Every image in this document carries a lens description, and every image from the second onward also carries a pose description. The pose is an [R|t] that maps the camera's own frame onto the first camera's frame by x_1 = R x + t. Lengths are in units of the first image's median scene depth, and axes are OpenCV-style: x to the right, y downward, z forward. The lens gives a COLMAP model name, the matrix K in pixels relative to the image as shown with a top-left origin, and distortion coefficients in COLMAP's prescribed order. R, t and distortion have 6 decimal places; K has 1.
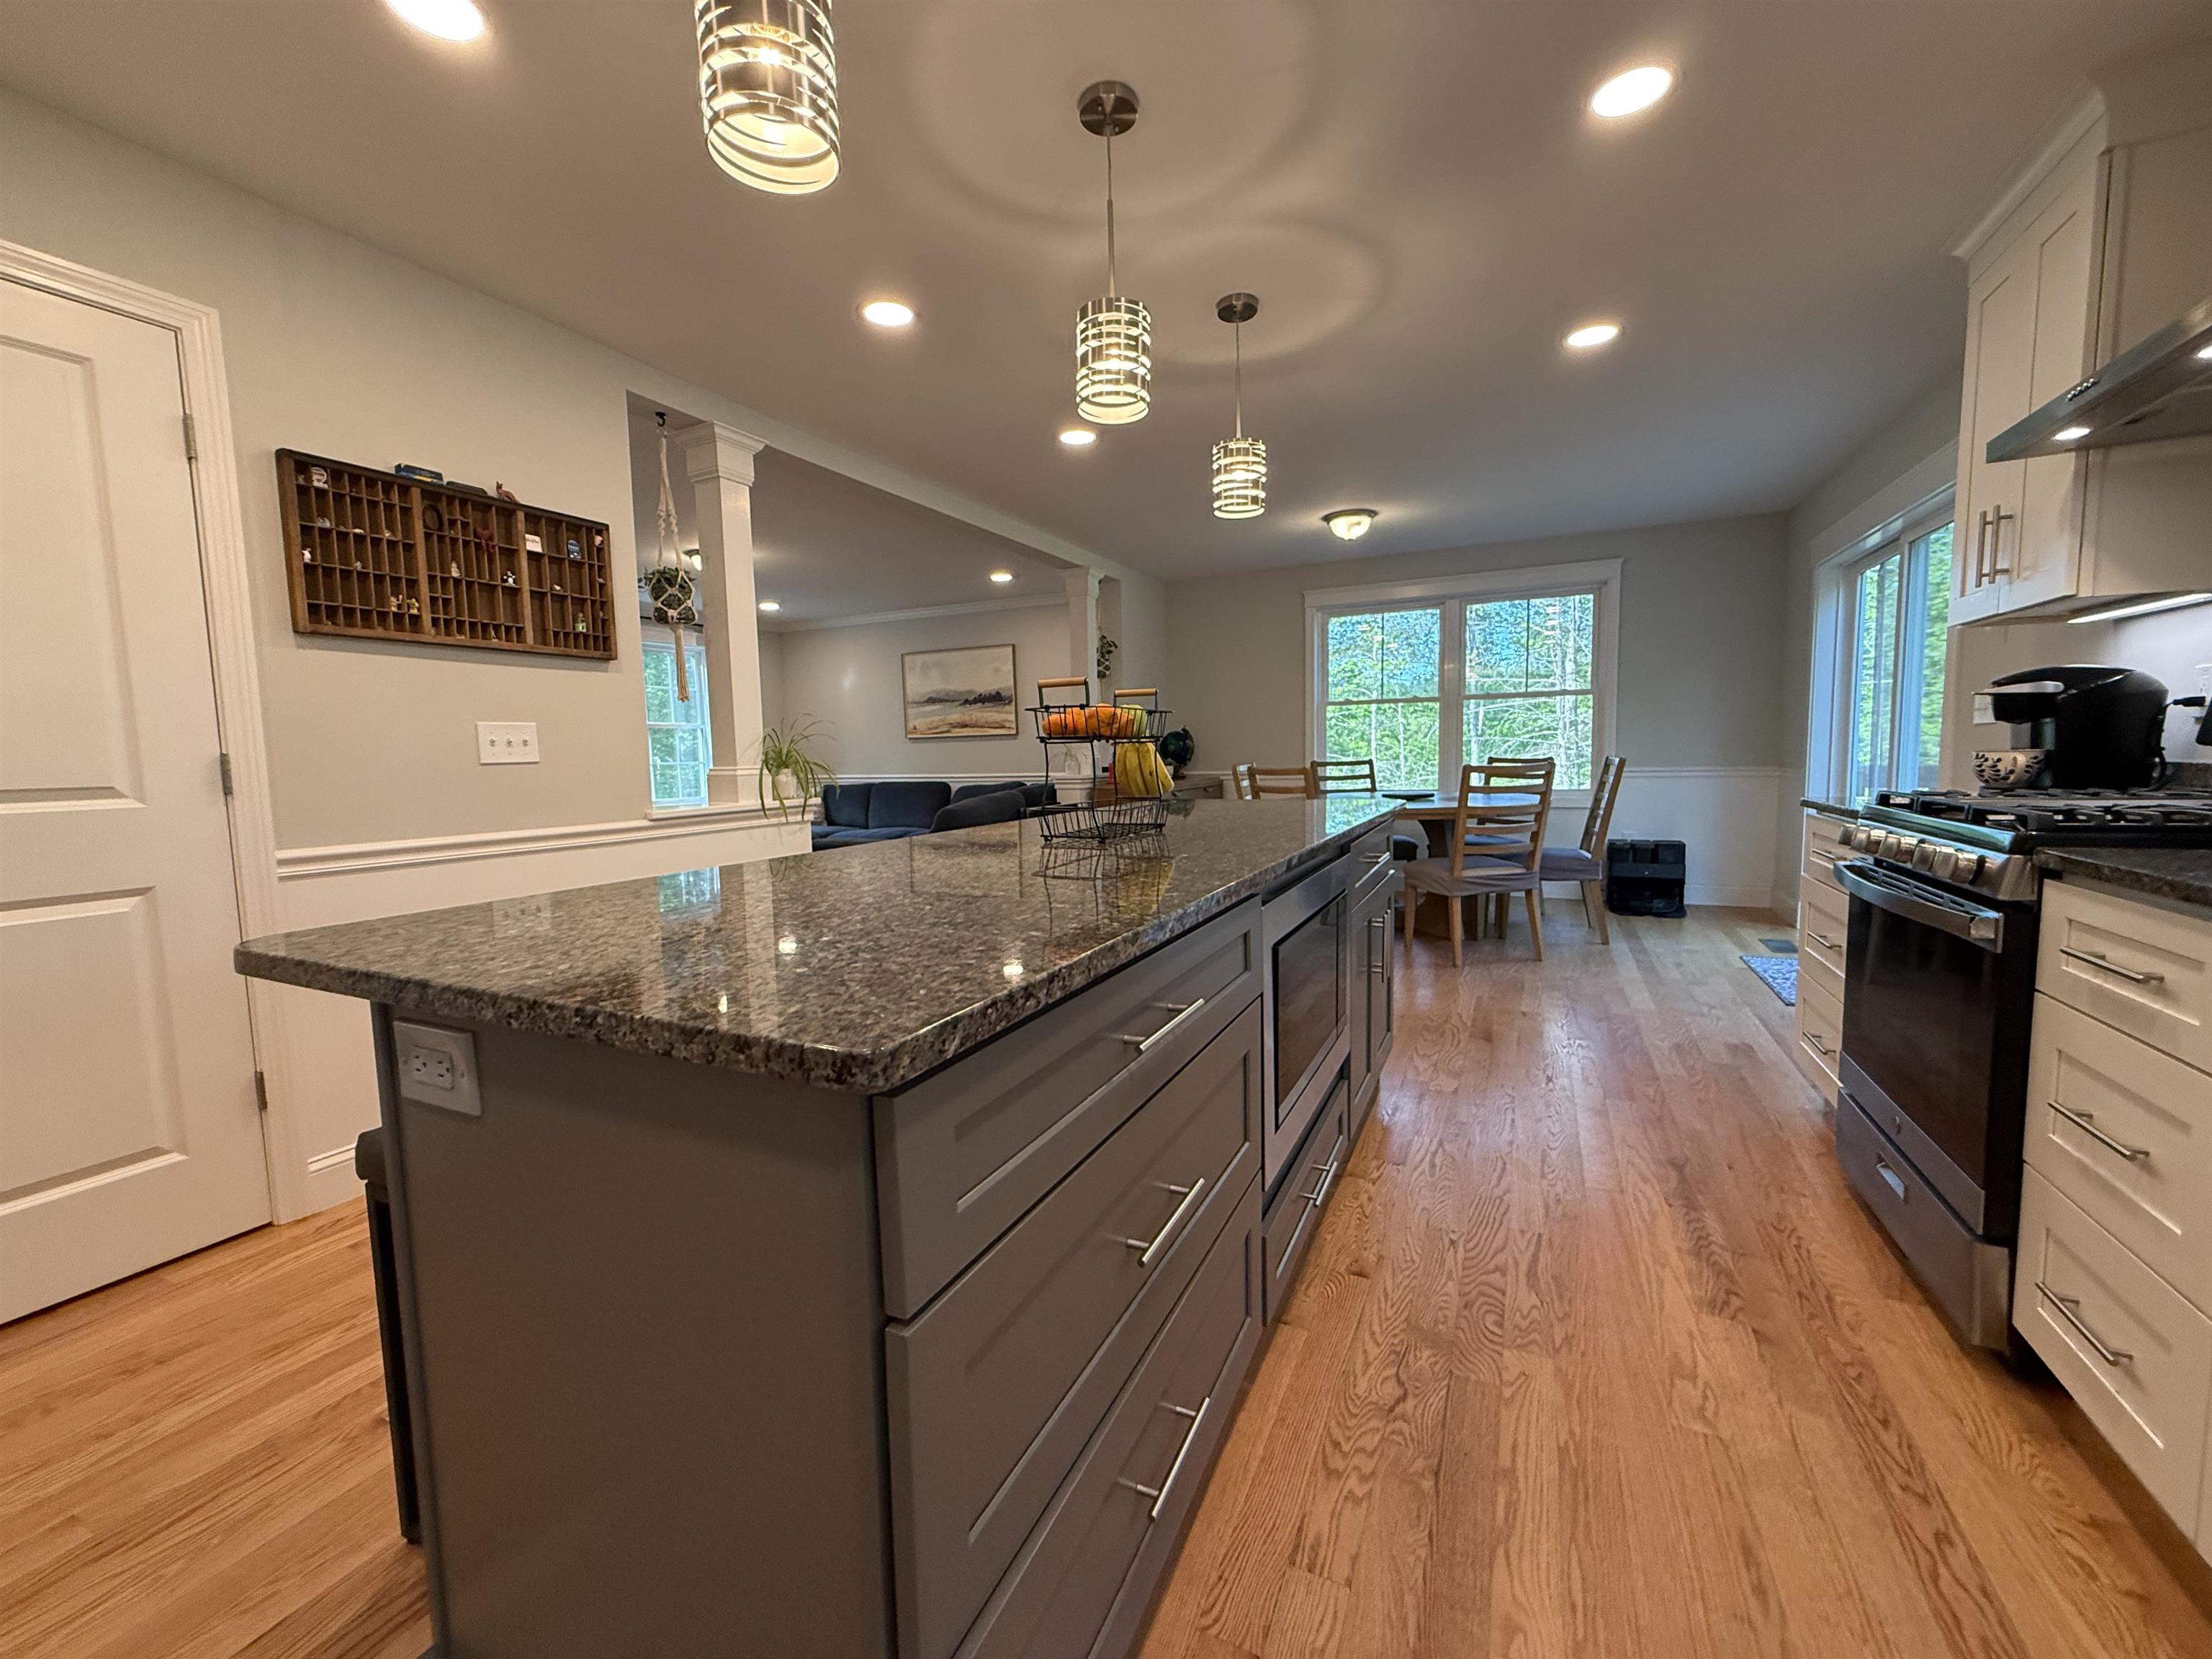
lens RADIAL K [[880.1, 0, 1104.3], [0, 880.1, 830.7], [0, 0, 1]] dist [0.000475, 0.000323]
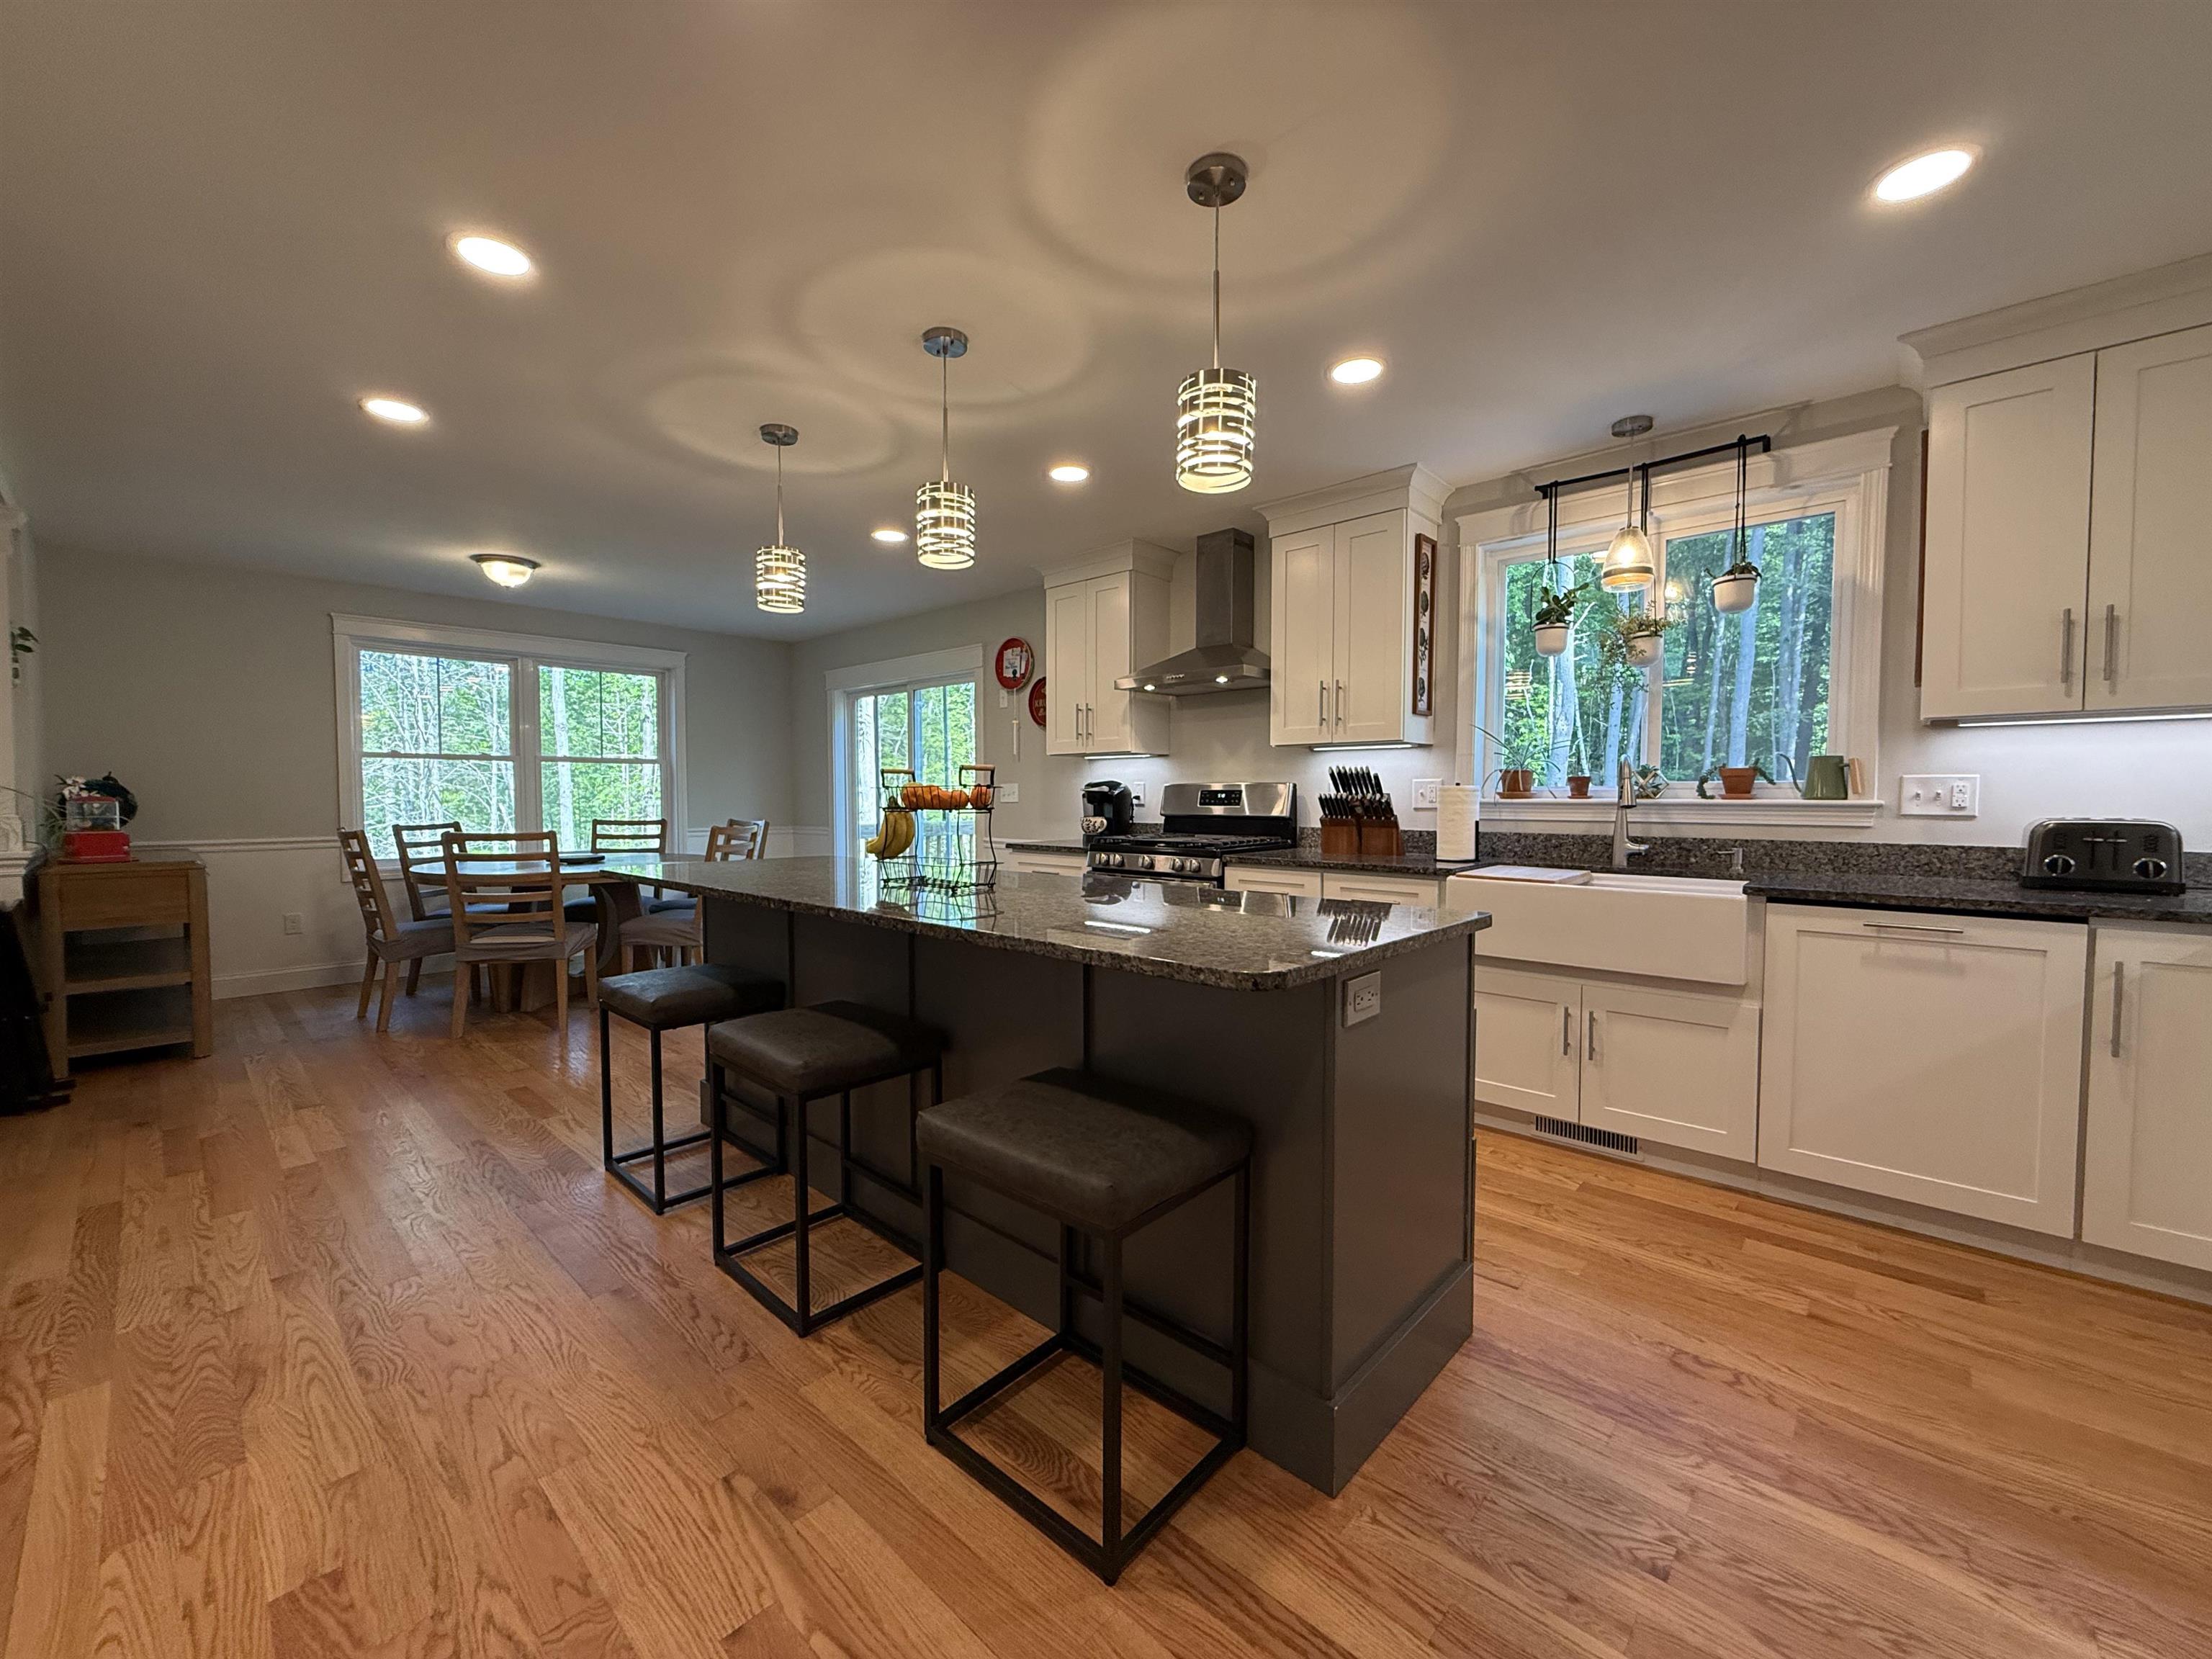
lens RADIAL K [[880.1, 0, 1120.3], [0, 880.1, 850.4], [0, 0, 1]] dist [0.000475, 0.000323]
pose [[0.271075, -0.033193, 0.961986, -0.838038], [0.079418, 0.996769, 0.012014, -0.027062], [-0.959276, 0.073143, 0.272836, 0.289529]]
